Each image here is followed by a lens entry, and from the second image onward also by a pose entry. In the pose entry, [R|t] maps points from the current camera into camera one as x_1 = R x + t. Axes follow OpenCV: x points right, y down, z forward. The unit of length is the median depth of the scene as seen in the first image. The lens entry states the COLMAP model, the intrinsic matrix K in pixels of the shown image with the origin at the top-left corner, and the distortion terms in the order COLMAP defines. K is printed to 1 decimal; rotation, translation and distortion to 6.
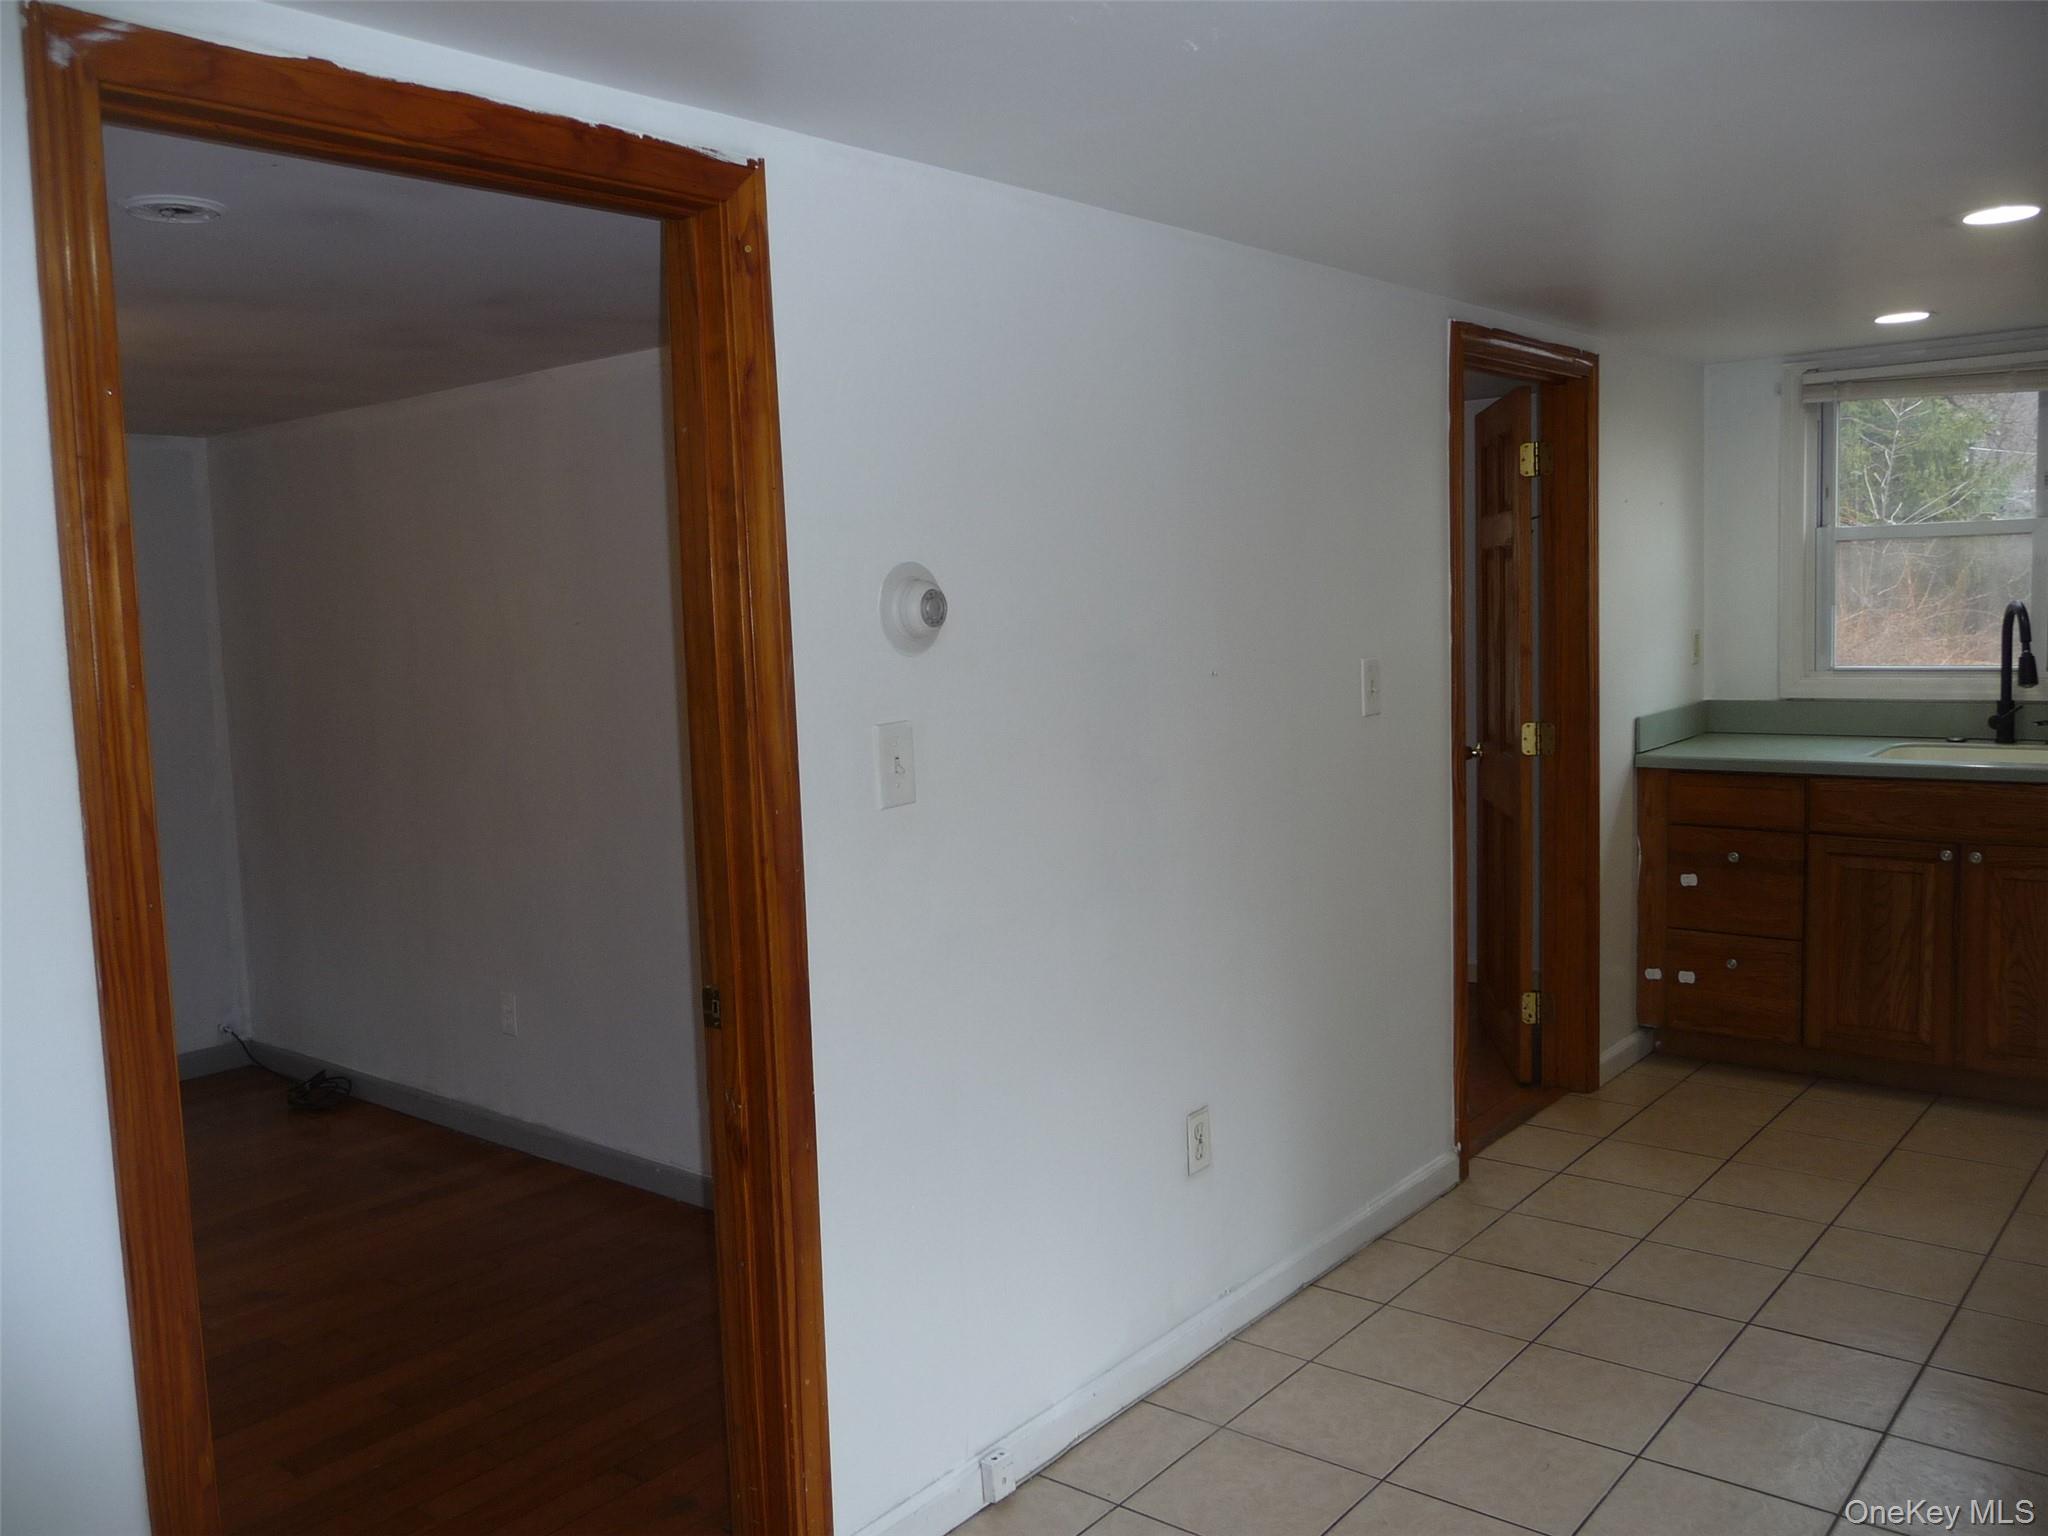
lens RADIAL K [[1676.9, 0, 1016.2], [0, 1676.9, 757.7], [0, 0, 1]] dist [-0.030350, 0.004034]
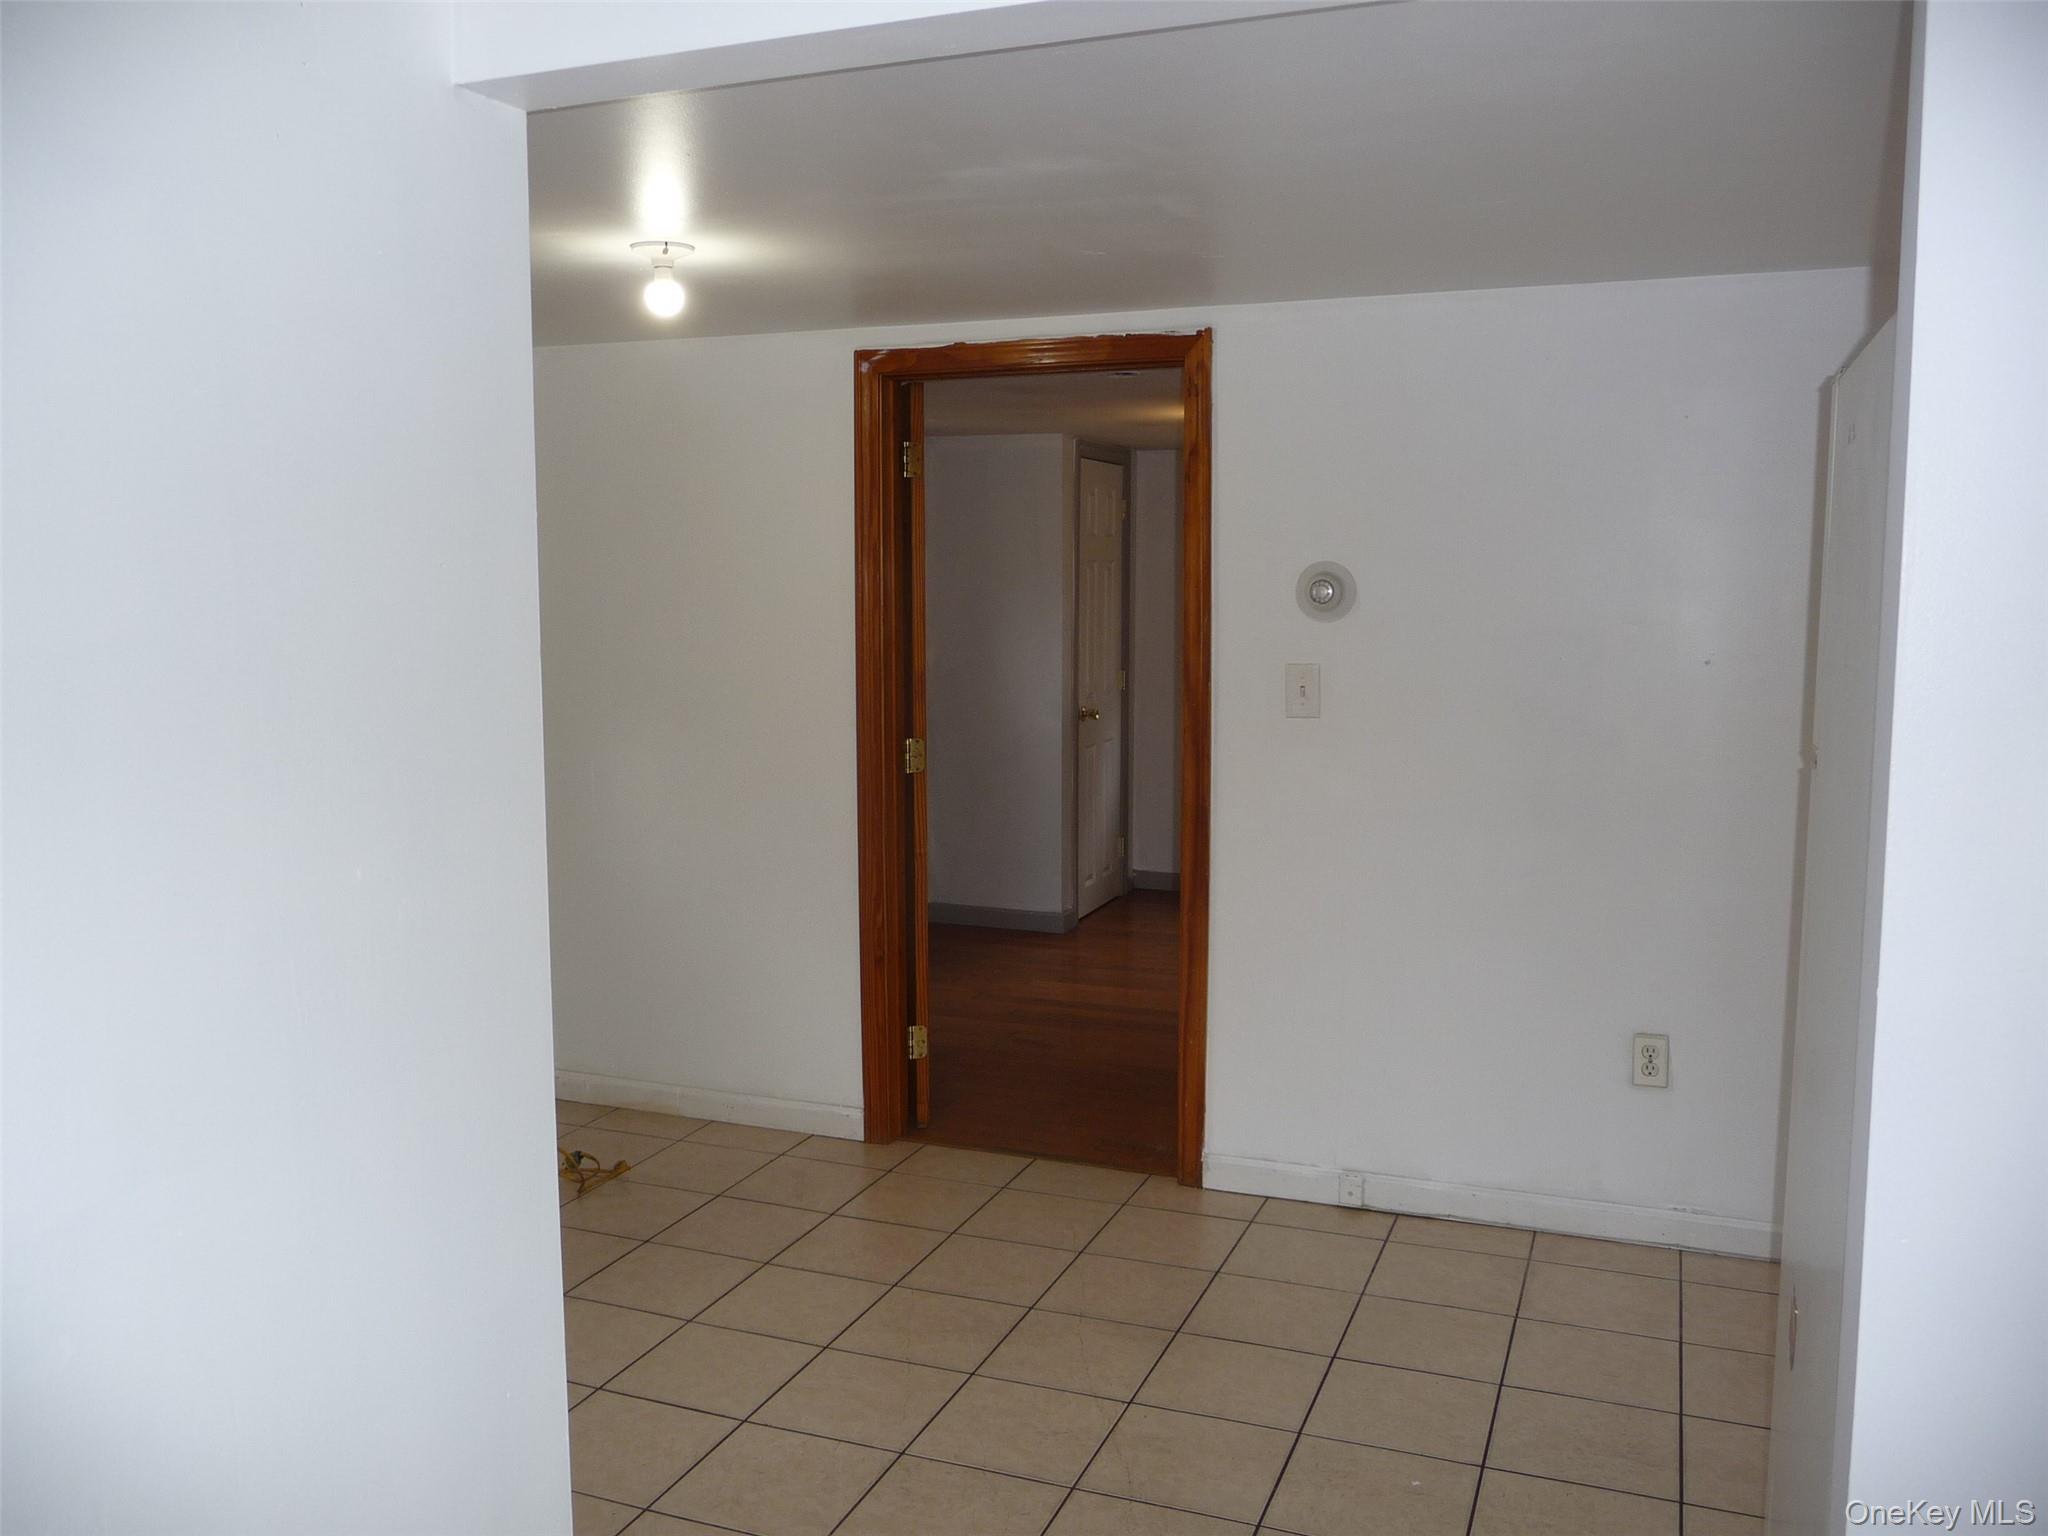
lens RADIAL K [[1676.9, 0, 1016.2], [0, 1676.9, 757.7], [0, 0, 1]] dist [-0.030350, 0.004034]
pose [[0.310794, 0.137444, -0.940487, 1.377380], [-0.103744, 0.988483, 0.110175, -0.082086], [0.944798, 0.063328, 0.321474, 0.260913]]
